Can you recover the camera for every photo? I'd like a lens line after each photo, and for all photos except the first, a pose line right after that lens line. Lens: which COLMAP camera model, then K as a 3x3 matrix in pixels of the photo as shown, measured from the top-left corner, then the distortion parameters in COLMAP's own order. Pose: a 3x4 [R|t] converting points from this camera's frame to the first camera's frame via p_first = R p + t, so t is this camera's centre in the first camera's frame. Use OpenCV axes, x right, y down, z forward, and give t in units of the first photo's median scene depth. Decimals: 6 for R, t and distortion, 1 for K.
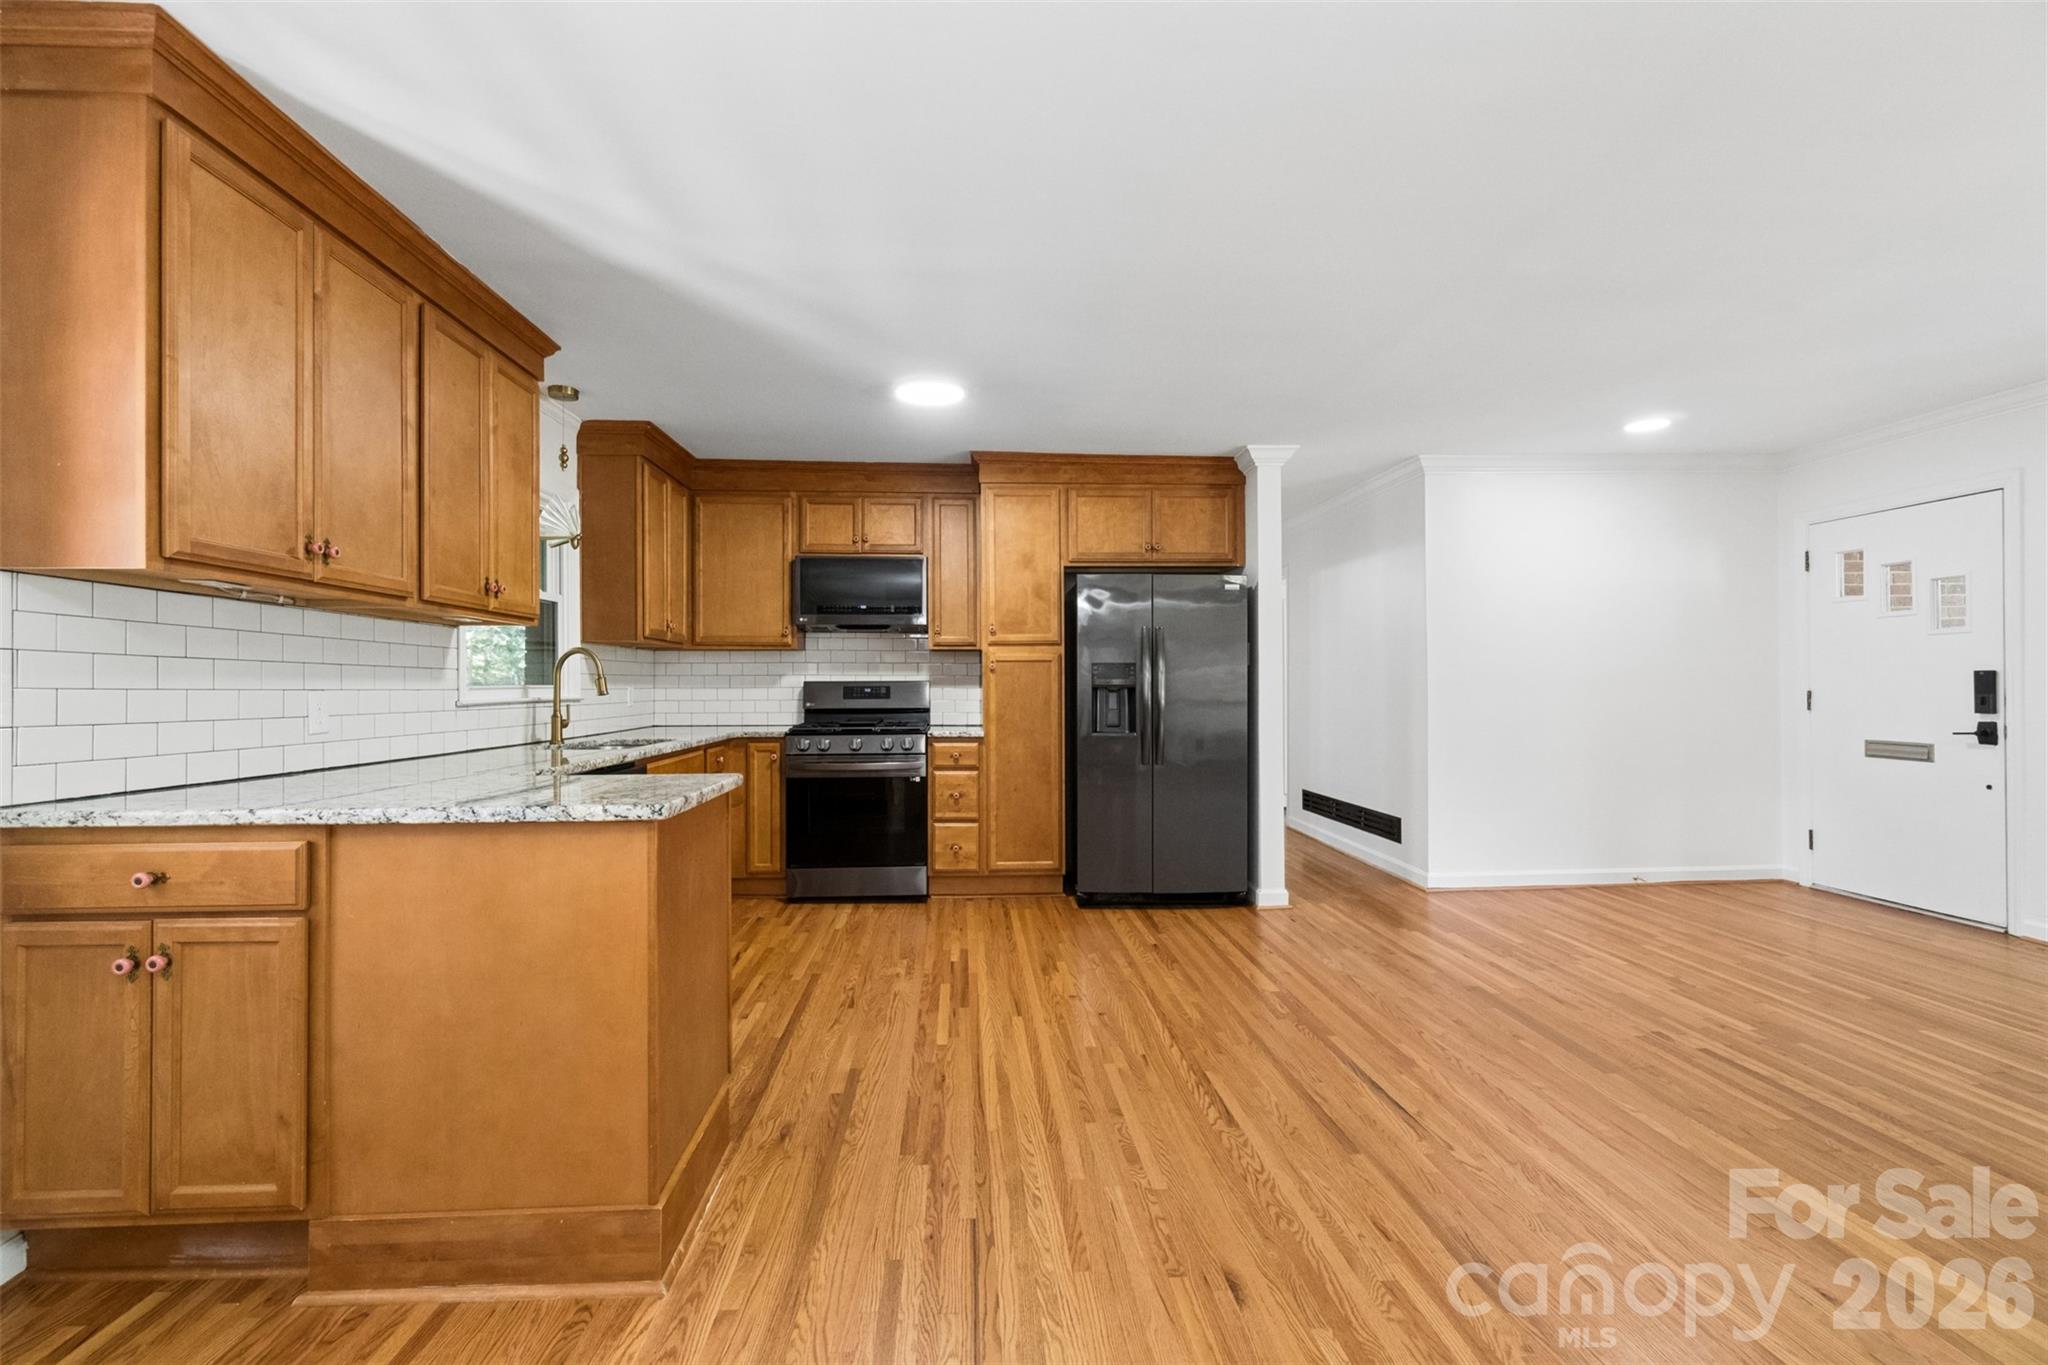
lens RADIAL K [[887.4, 0, 1011.0], [0, 887.4, 673.6], [0, 0, 1]] dist [-0.005686, 0.000485]
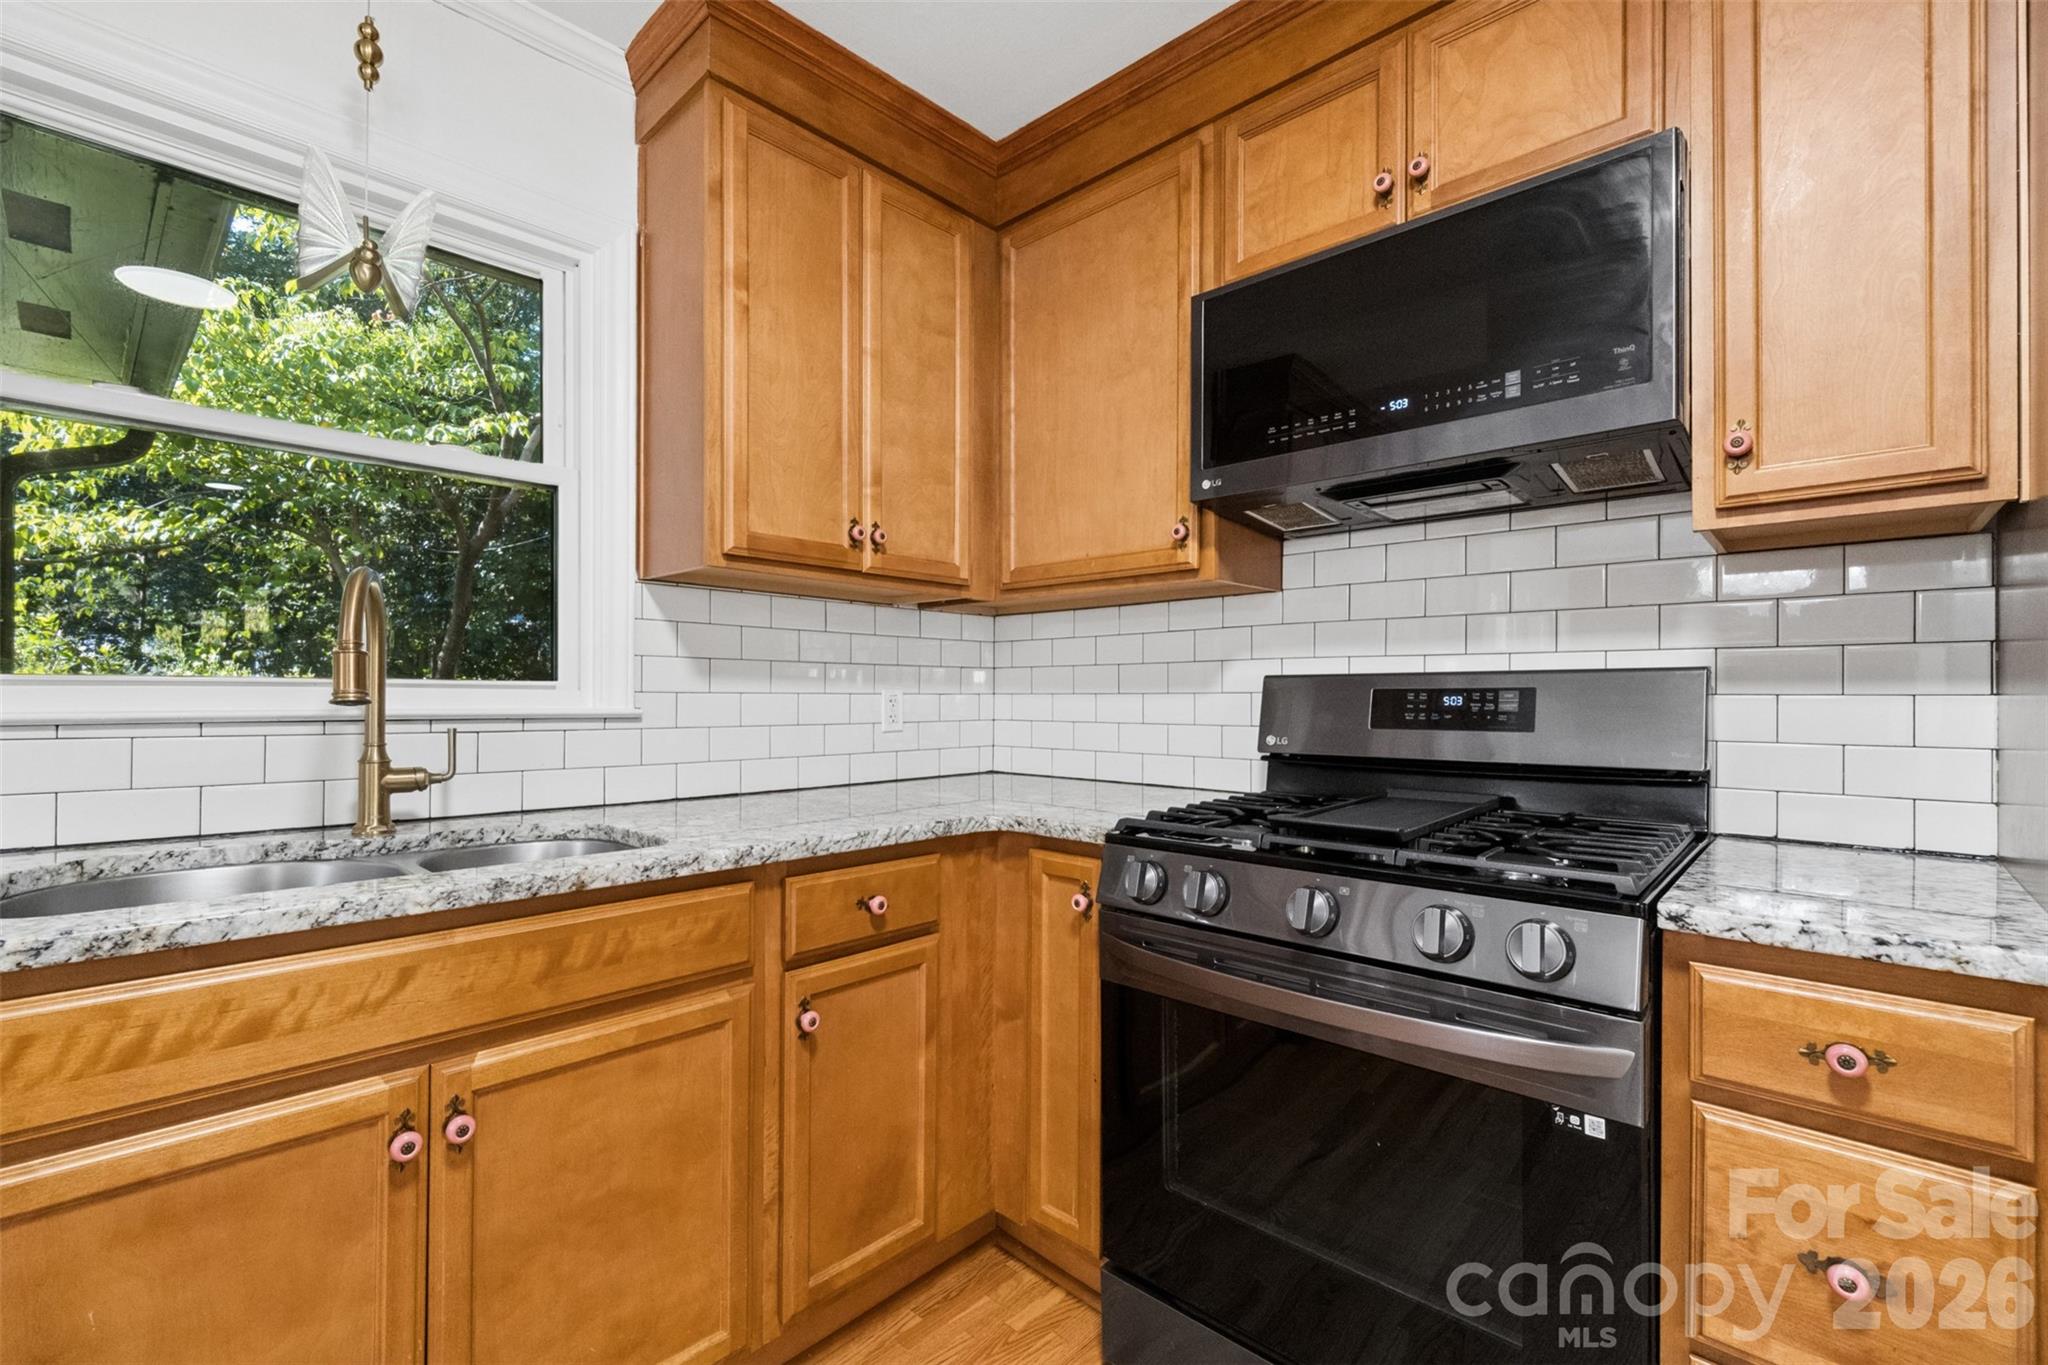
lens RADIAL K [[887.4, 0, 1016.9], [0, 887.4, 689.8], [0, 0, 1]] dist [-0.005686, 0.000485]
pose [[0.677689, 0.001411, -0.735347, -0.043565], [0.003733, 0.999979, 0.005359, 0.013700], [0.735339, -0.006377, 0.677670, 0.747306]]
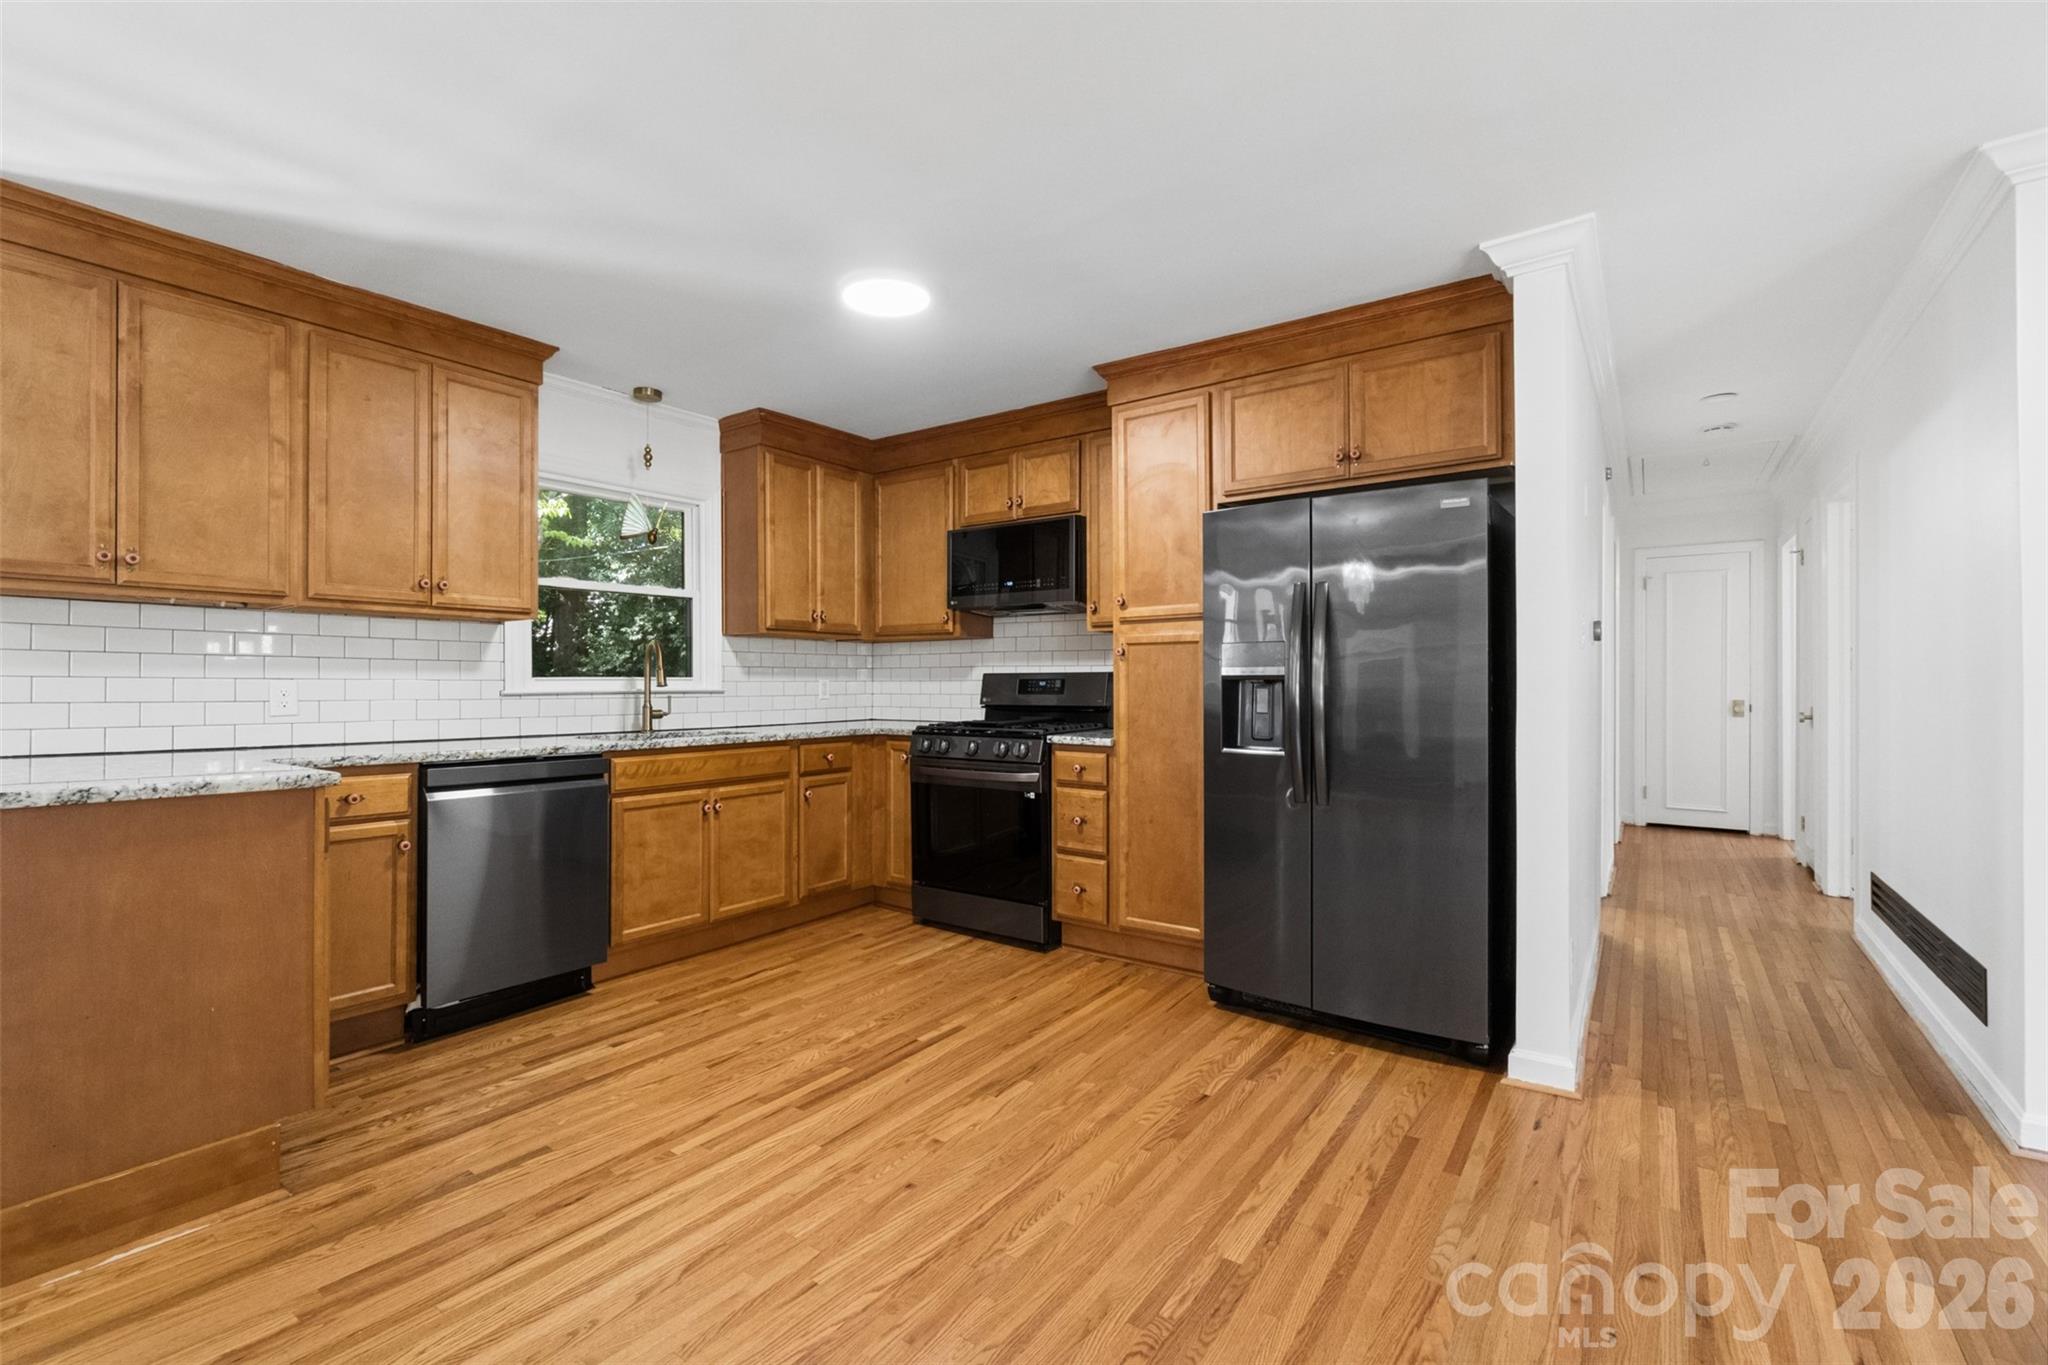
lens RADIAL K [[887.4, 0, 1016.7], [0, 887.4, 677.6], [0, 0, 1]] dist [-0.005686, 0.000485]
pose [[0.770717, -0.000973, -0.637177, 0.383042], [0.007094, 0.999950, 0.007054, 0.007642], [0.637138, -0.009957, 0.770685, 0.374455]]
